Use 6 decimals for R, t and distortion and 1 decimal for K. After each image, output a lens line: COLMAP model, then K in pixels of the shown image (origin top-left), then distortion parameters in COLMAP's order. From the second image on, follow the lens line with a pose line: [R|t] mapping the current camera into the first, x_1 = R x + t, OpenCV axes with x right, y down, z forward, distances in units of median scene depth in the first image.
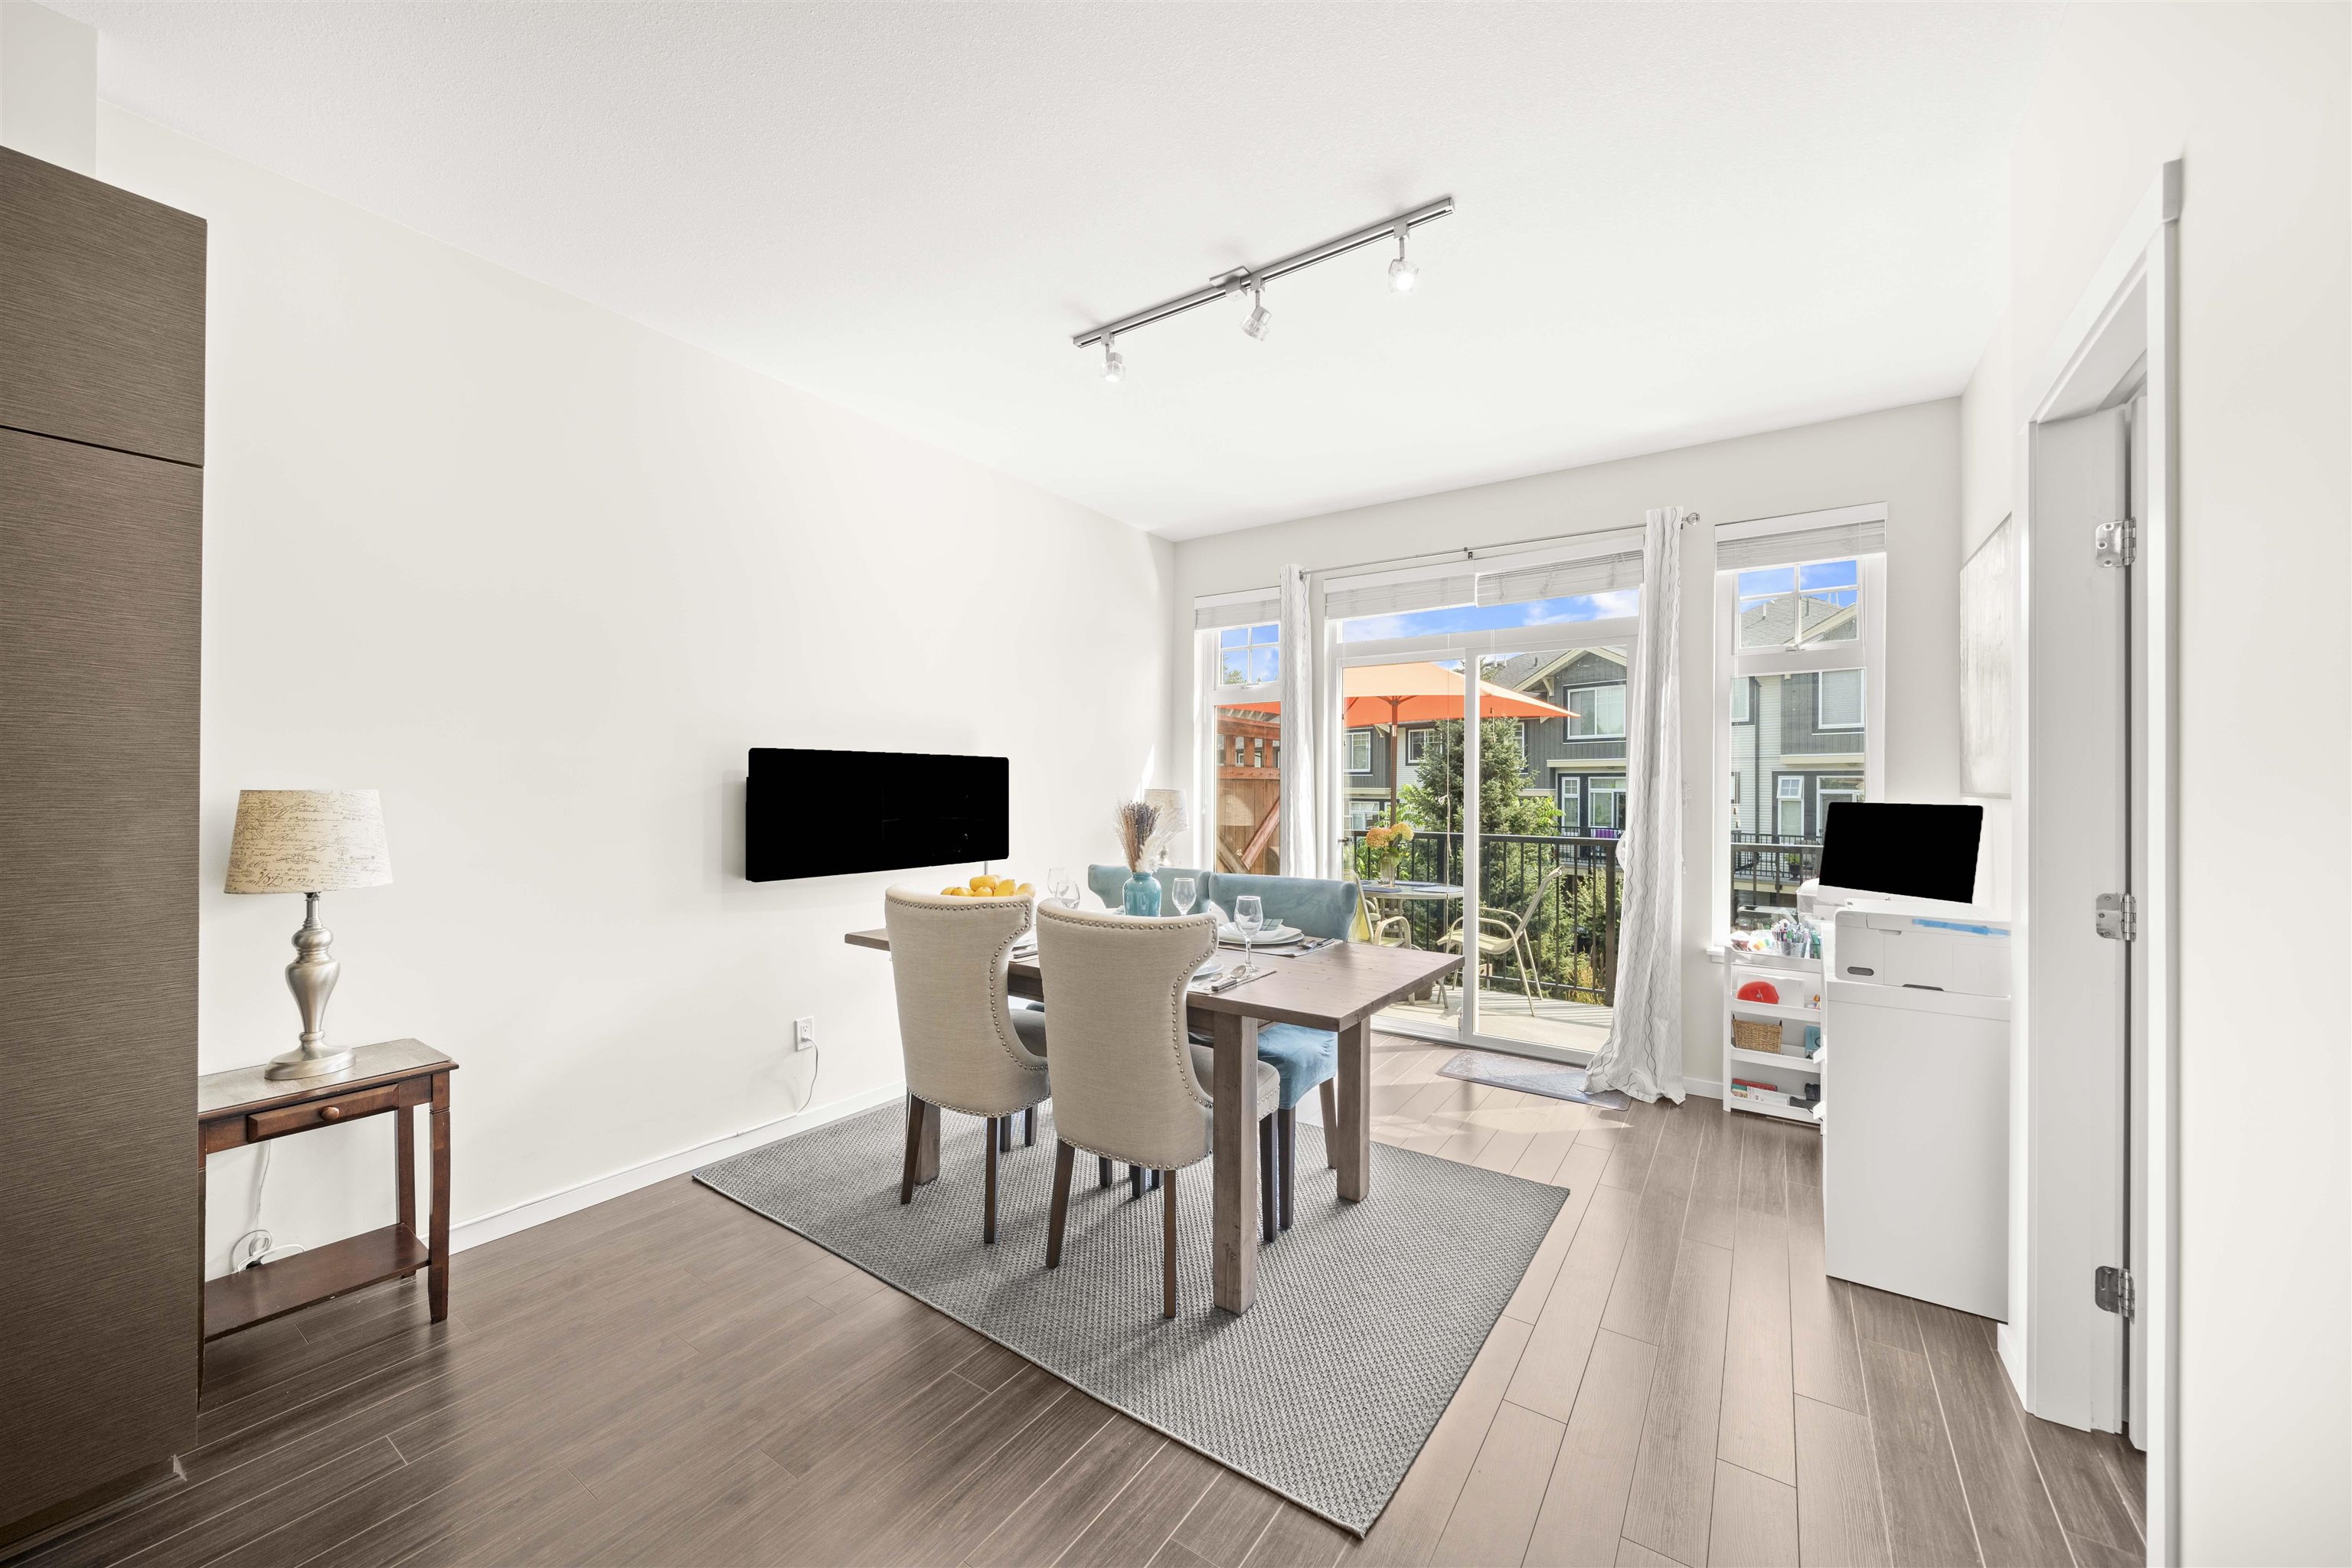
lens RADIAL K [[841.3, 0, 1181.2], [0, 841.3, 780.7], [0, 0, 1]] dist [-0.005346, 0.000446]
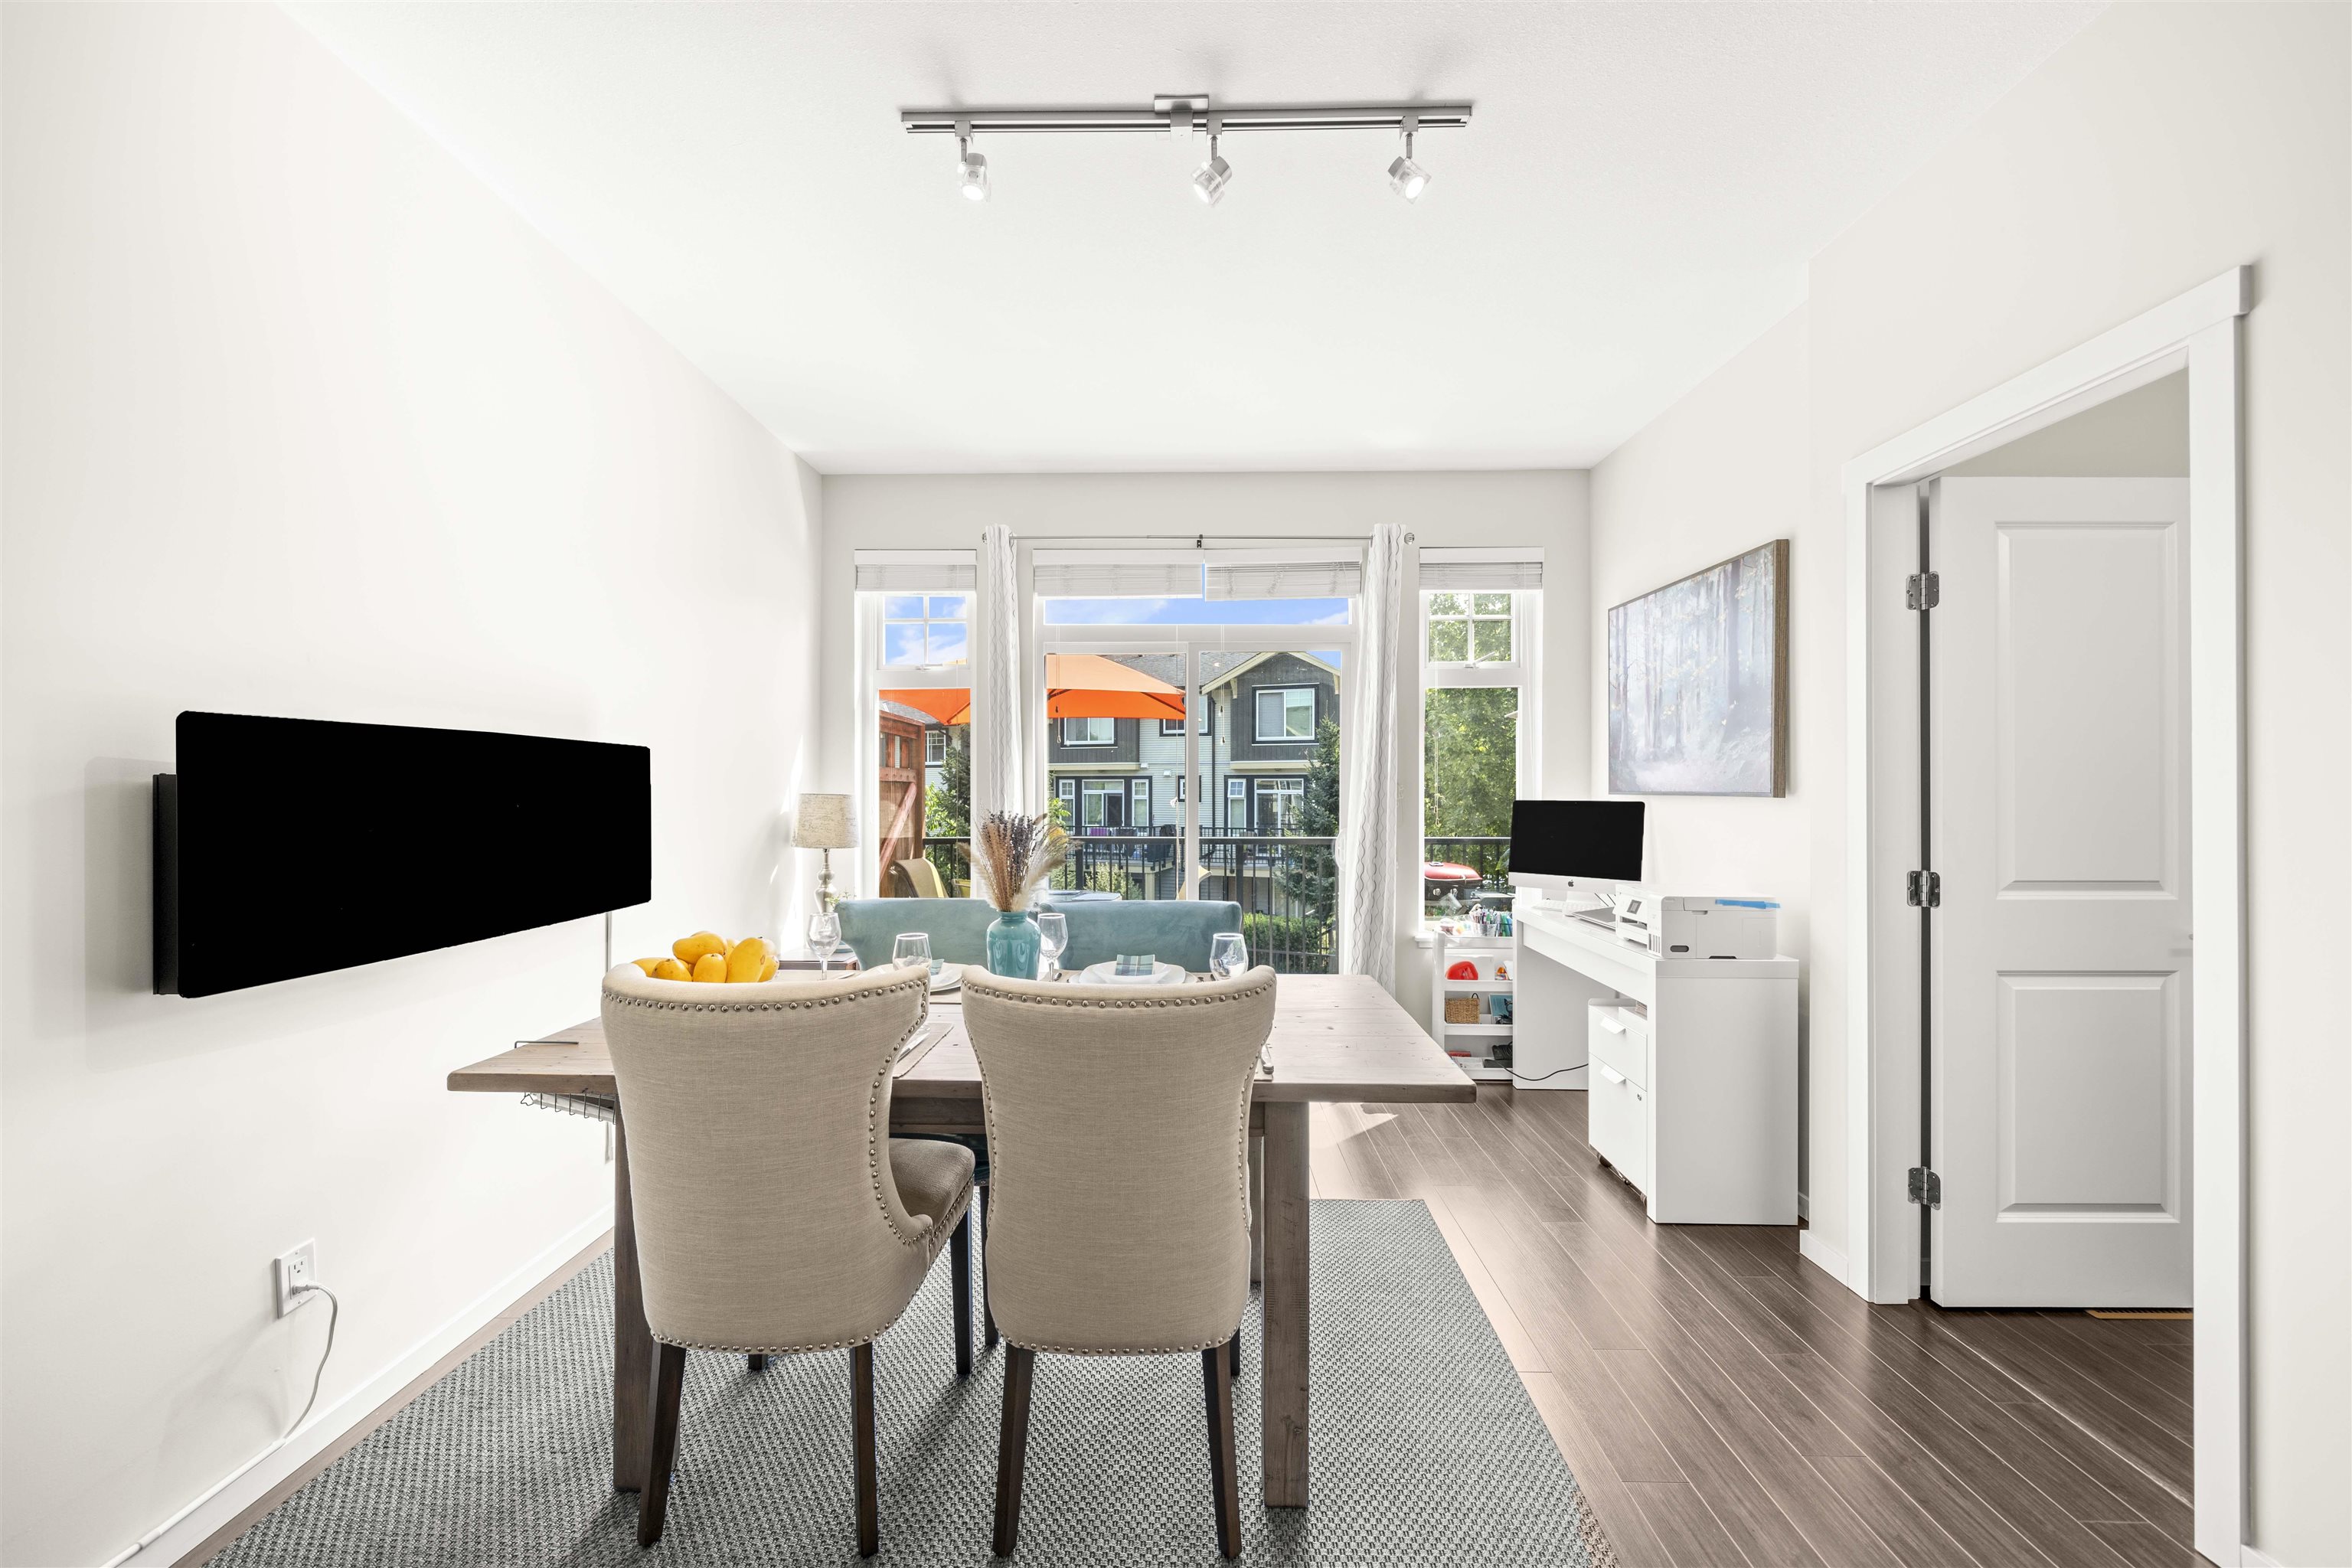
lens RADIAL K [[841.3, 0, 1130.5], [0, 841.3, 788.9], [0, 0, 1]] dist [-0.005346, 0.000446]
pose [[0.843903, -0.004680, 0.536475, -0.270219], [0.001258, 0.999976, 0.006743, 0.001397], [-0.536494, -0.005015, 0.843889, 0.279388]]
